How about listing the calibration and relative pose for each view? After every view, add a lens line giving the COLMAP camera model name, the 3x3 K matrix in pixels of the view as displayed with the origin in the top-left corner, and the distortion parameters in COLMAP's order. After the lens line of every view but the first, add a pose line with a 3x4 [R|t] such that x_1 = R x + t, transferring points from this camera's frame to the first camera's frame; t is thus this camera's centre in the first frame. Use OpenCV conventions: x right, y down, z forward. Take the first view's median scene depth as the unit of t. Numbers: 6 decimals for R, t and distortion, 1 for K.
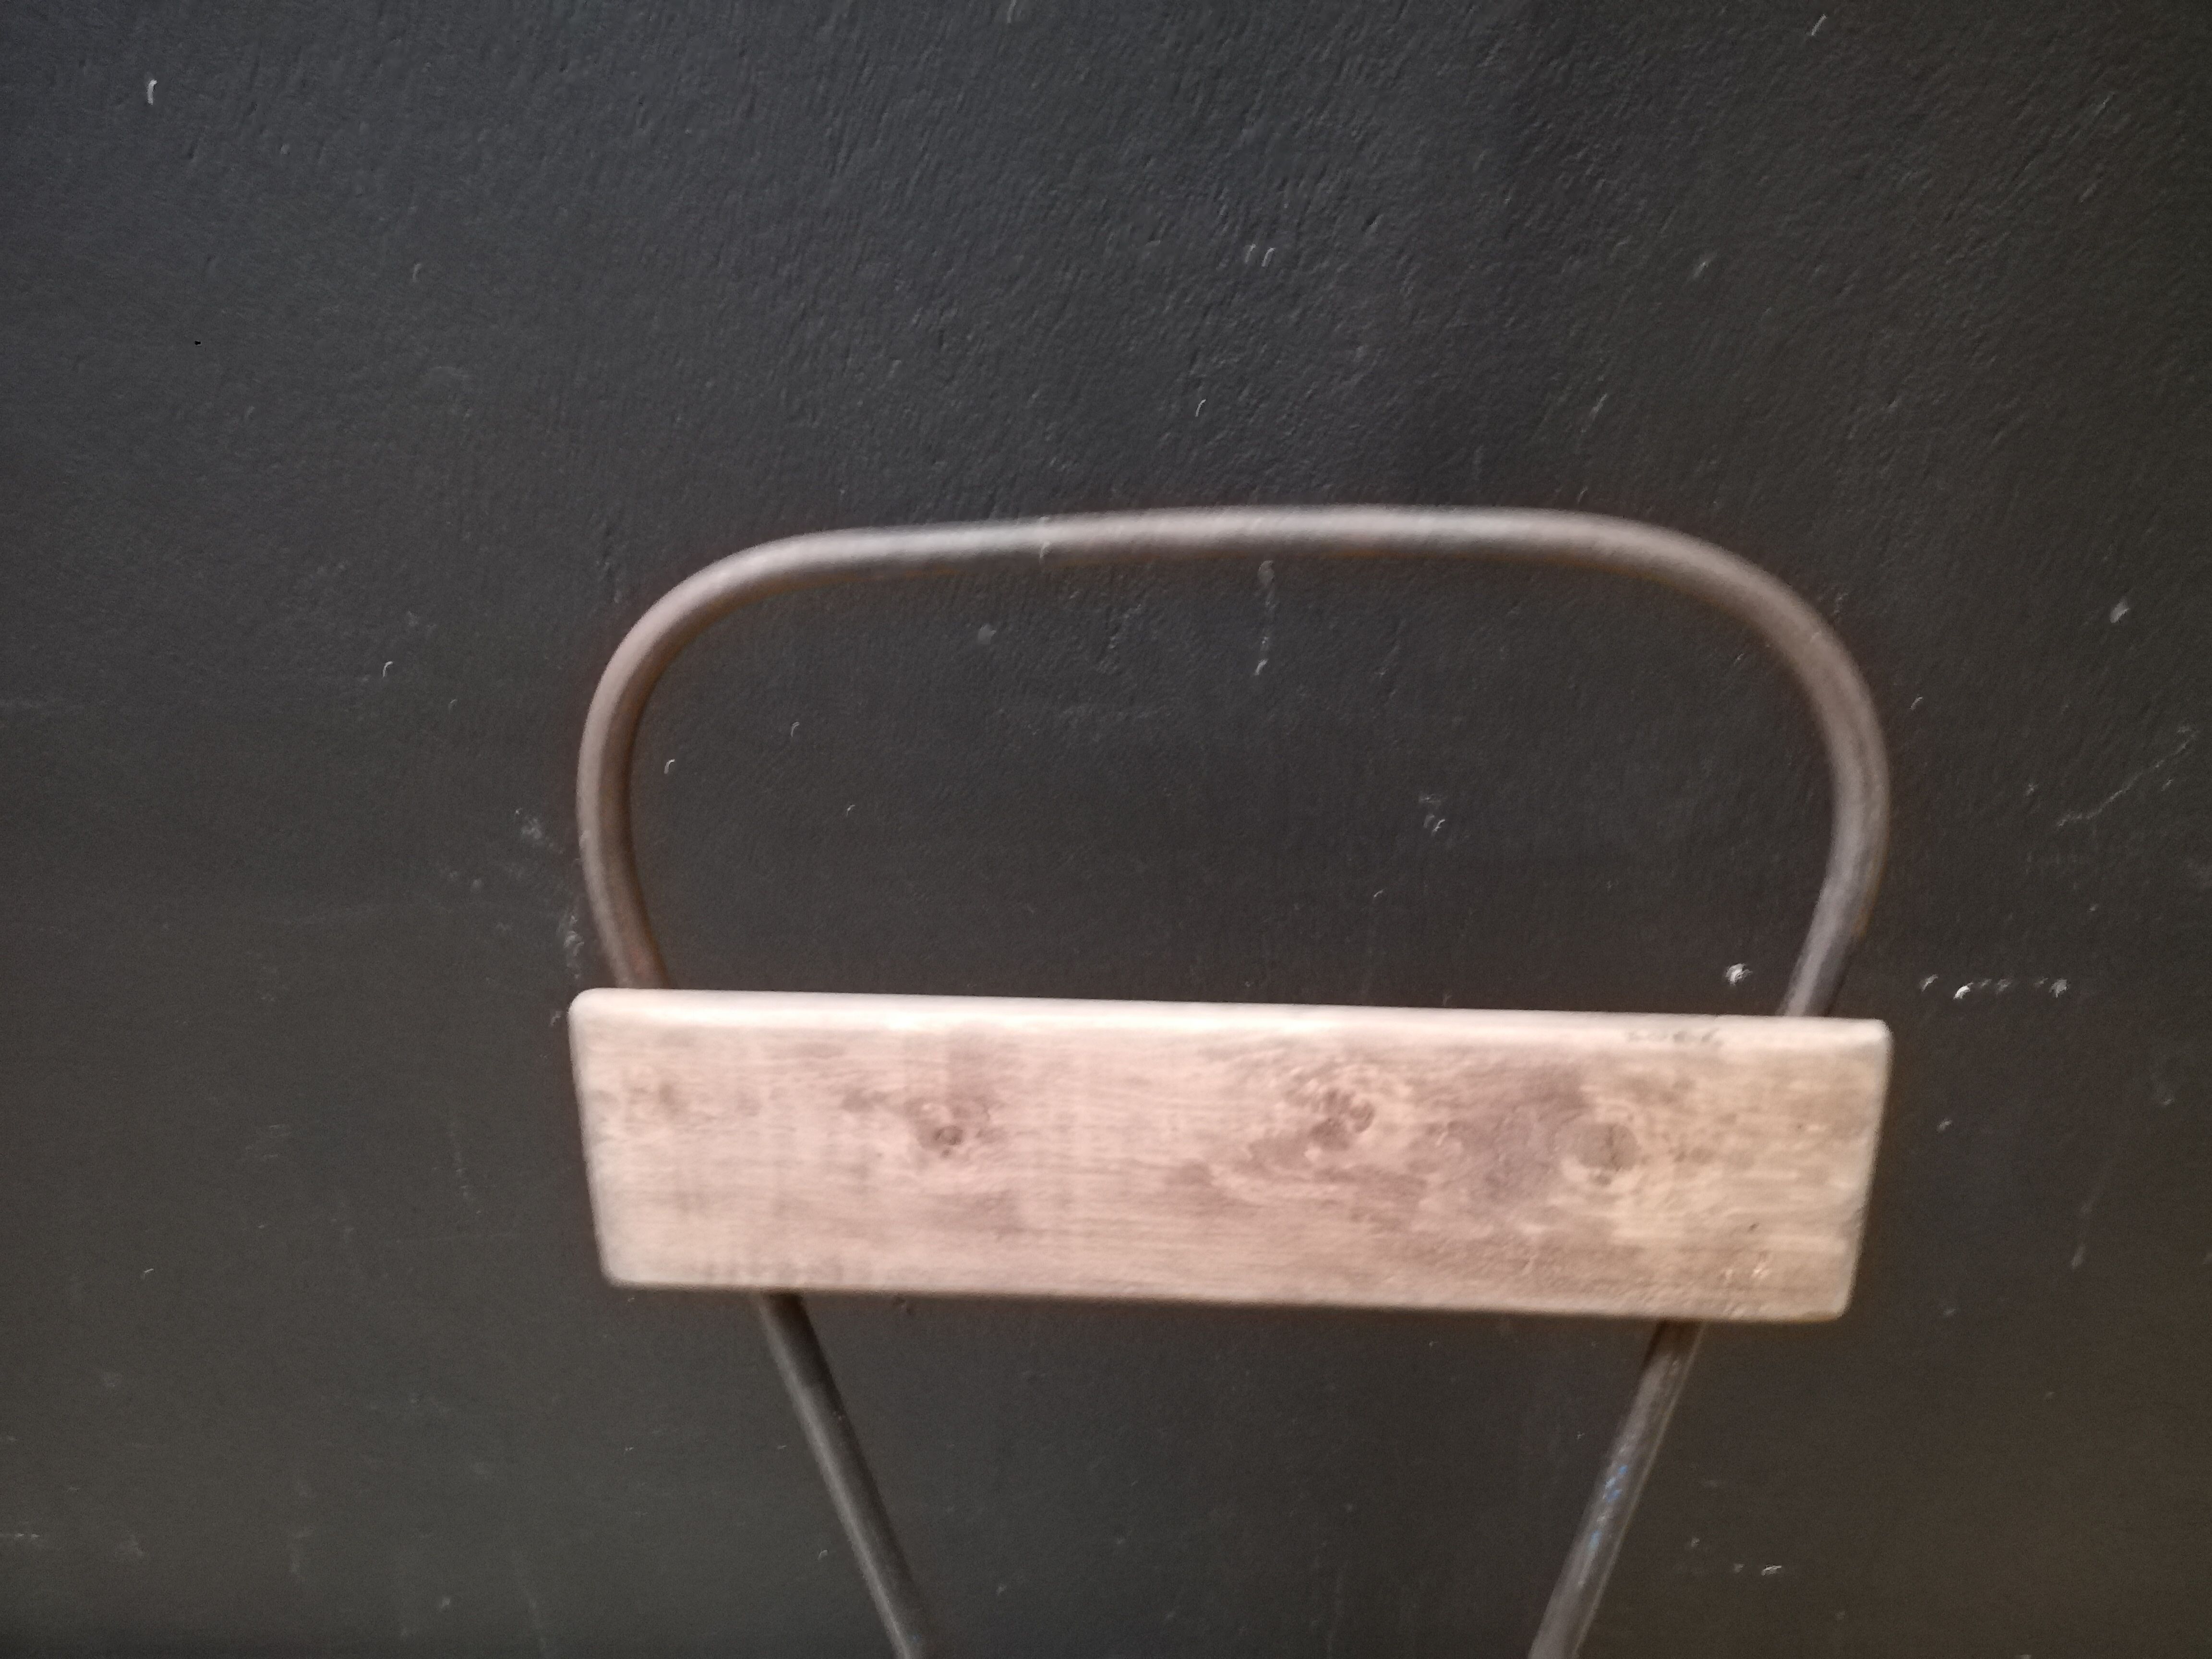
lens RADIAL K [[1672.5, 0, 1095.7], [0, 1672.5, 776.8], [0, 0, 1]] dist [0.026048, -0.045920]
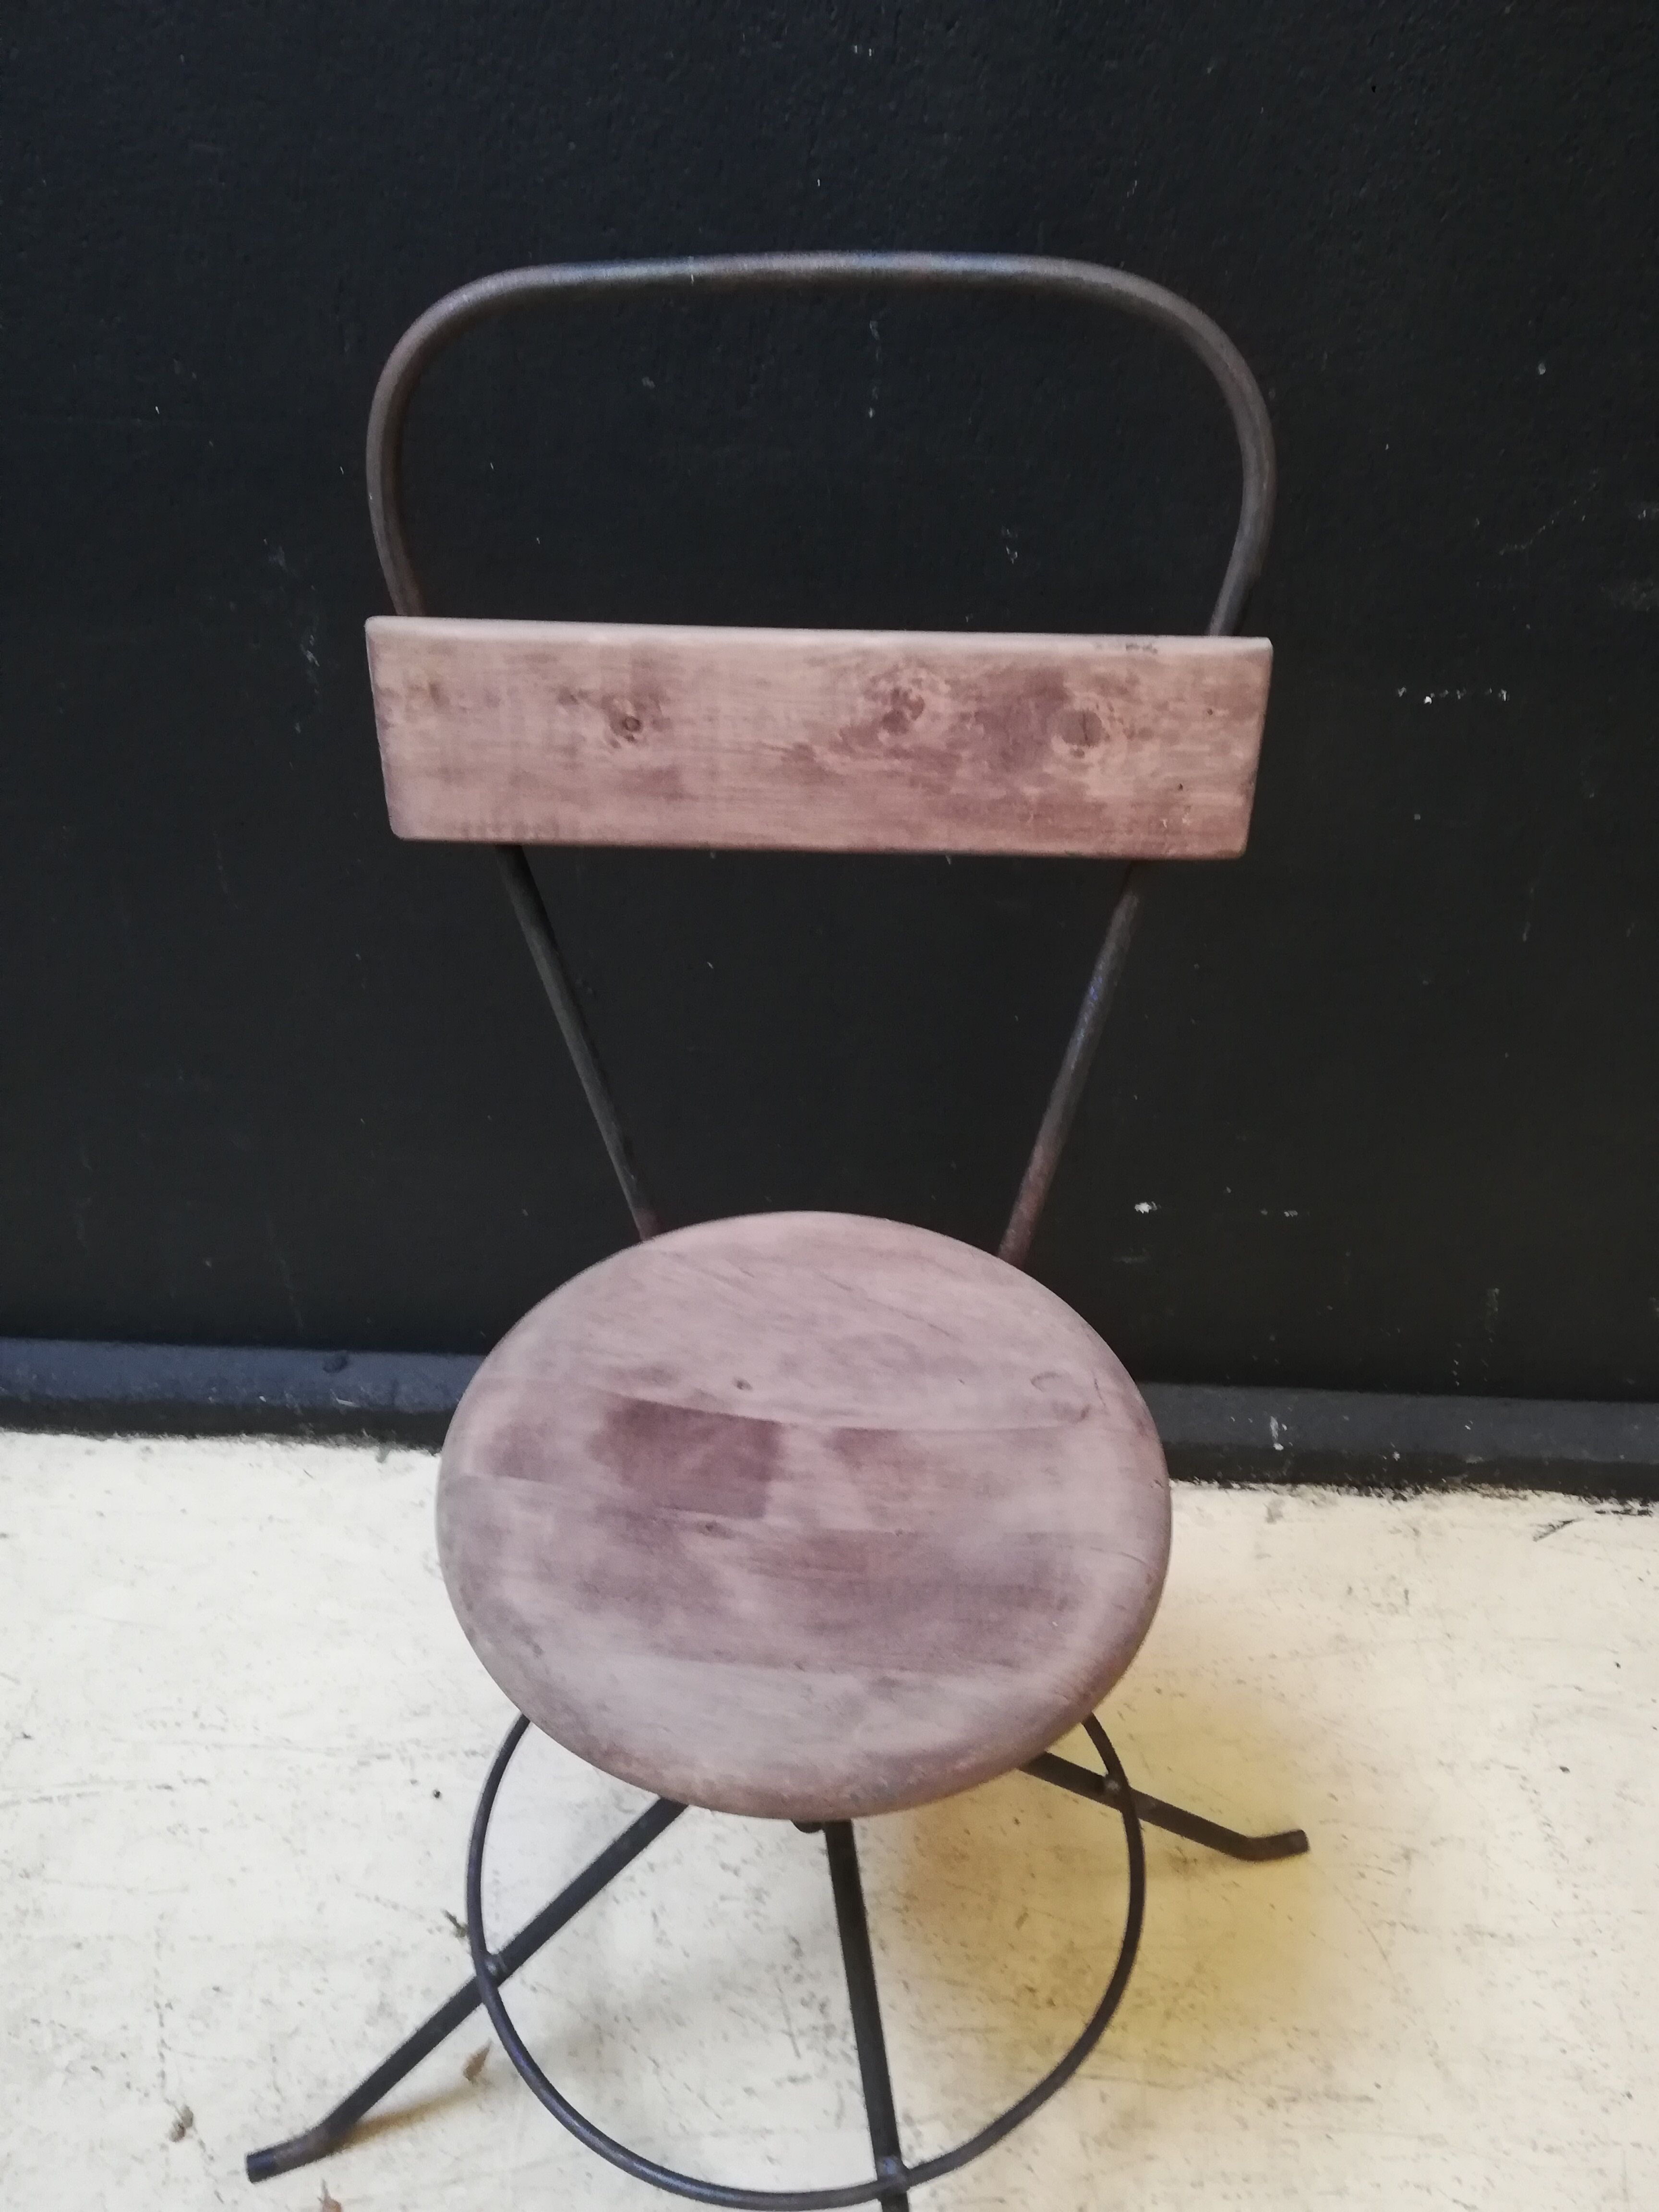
lens RADIAL K [[1871.1, 0, 827.0], [0, 1871.1, 1110.6], [0, 0, 1]] dist [0.038397, -0.068487]
pose [[0.999472, -0.002158, 0.032419, 0.027332], [-0.004937, 0.976121, 0.217172, 0.188833], [-0.032113, -0.217217, 0.975595, -0.657157]]
